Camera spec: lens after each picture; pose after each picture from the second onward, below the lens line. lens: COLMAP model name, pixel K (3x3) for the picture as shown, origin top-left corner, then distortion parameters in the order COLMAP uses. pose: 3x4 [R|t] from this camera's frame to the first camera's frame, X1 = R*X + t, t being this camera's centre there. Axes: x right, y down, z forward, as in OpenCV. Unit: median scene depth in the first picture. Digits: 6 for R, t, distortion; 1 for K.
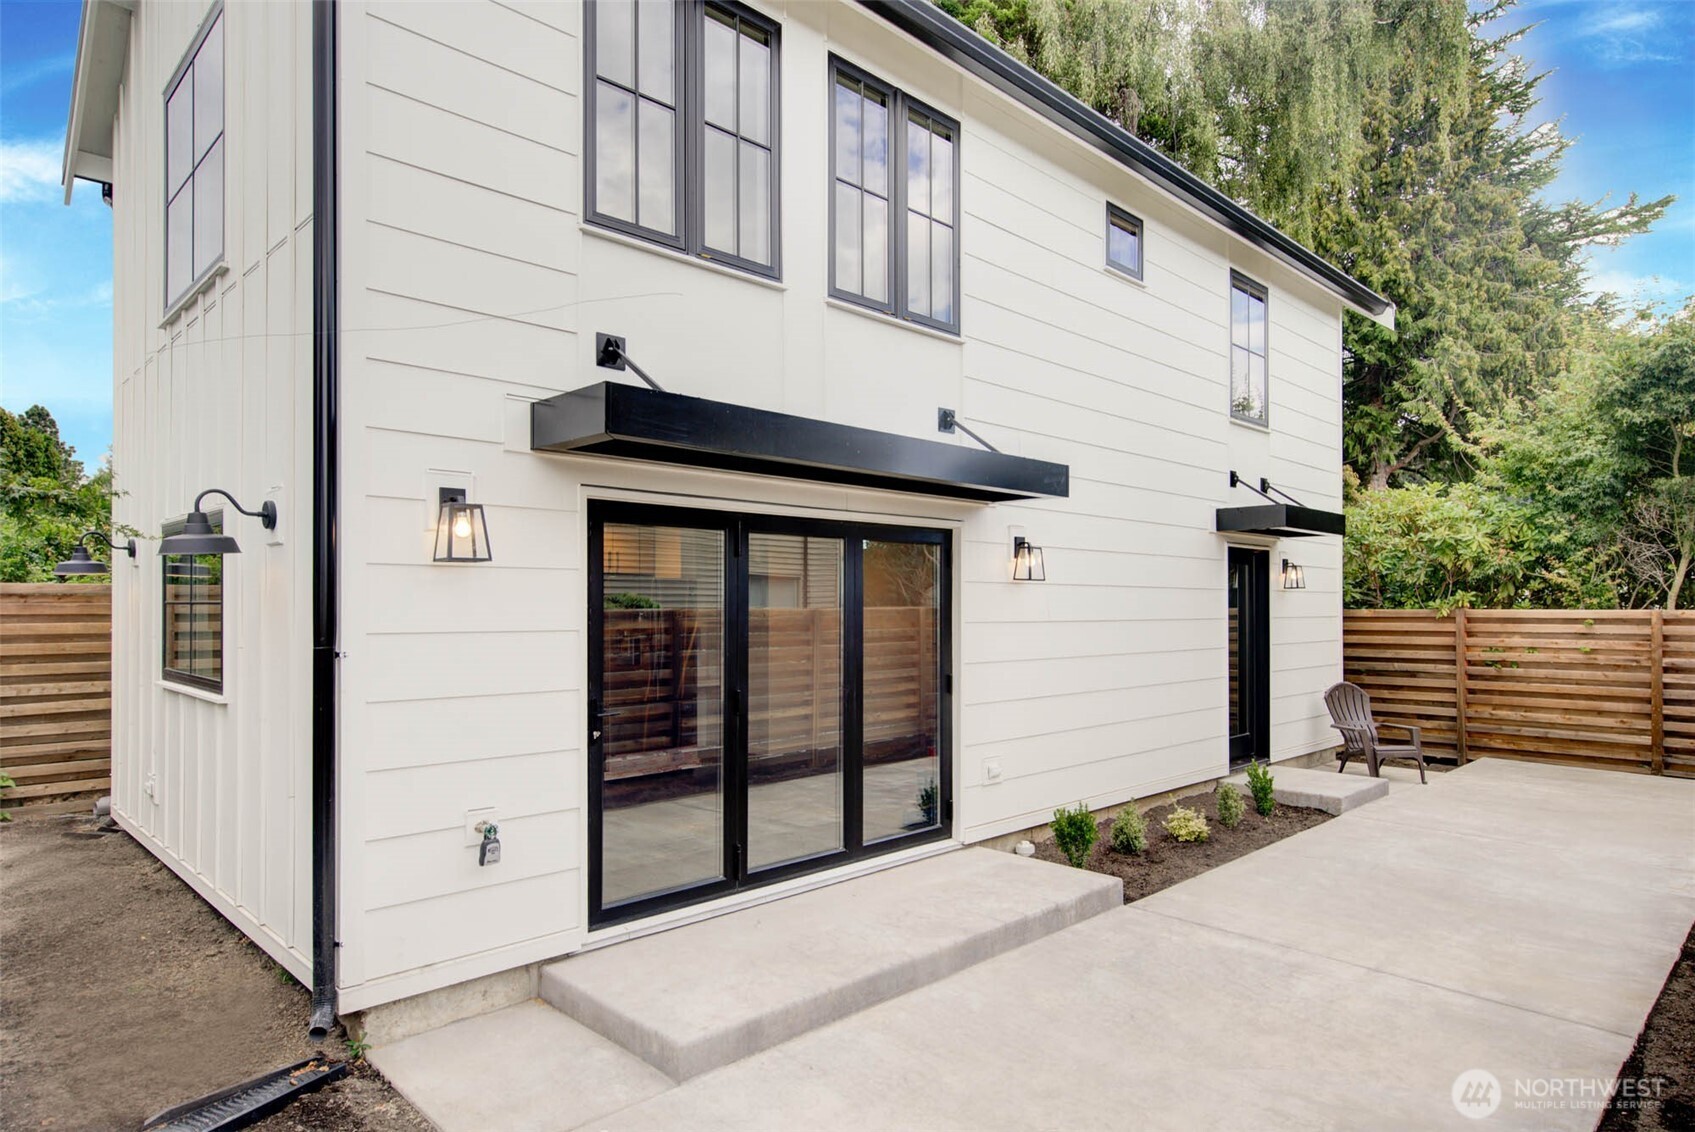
lens RADIAL K [[983.1, 0, 844.8], [0, 983.1, 601.7], [0, 0, 1]] dist [-0.000680, -0.000196]
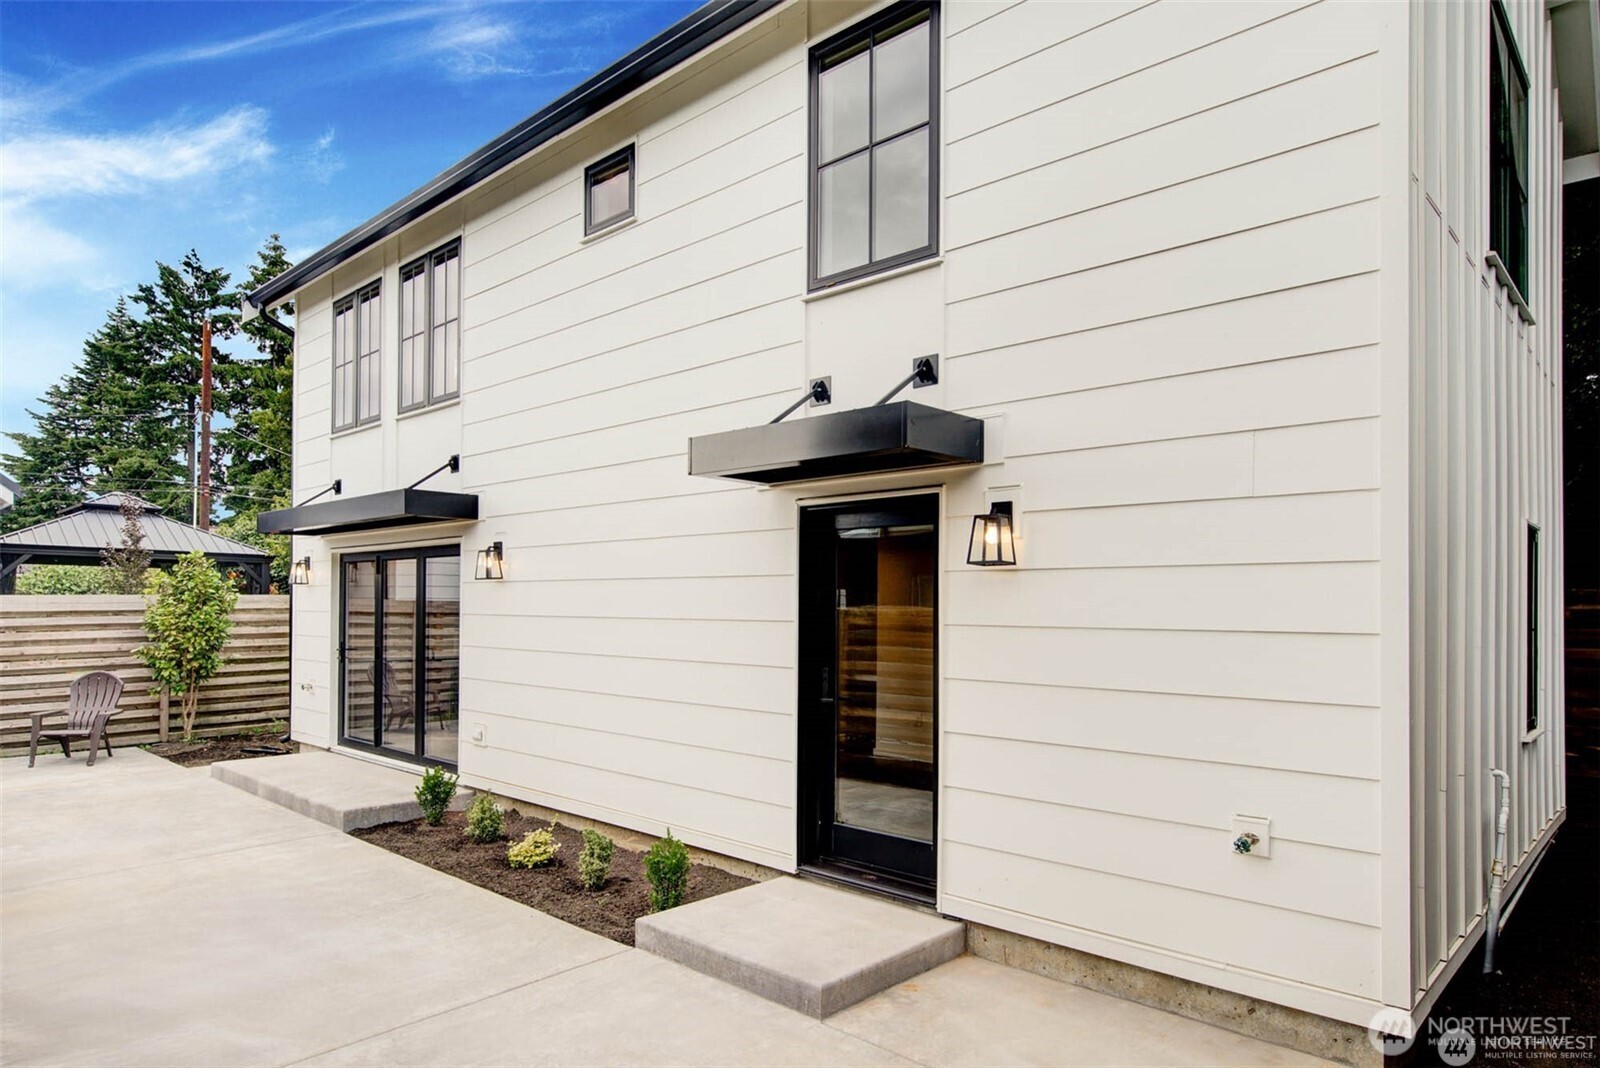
lens RADIAL K [[971.8, 0, 797.7], [0, 971.8, 597.5], [0, 0, 1]] dist [-0.001788, 0.000298]
pose [[0.043047, -0.004783, -0.999062, 0.962434], [0.002251, 0.999986, -0.004691, 0.004158], [0.999071, -0.002047, 0.043057, 0.934906]]
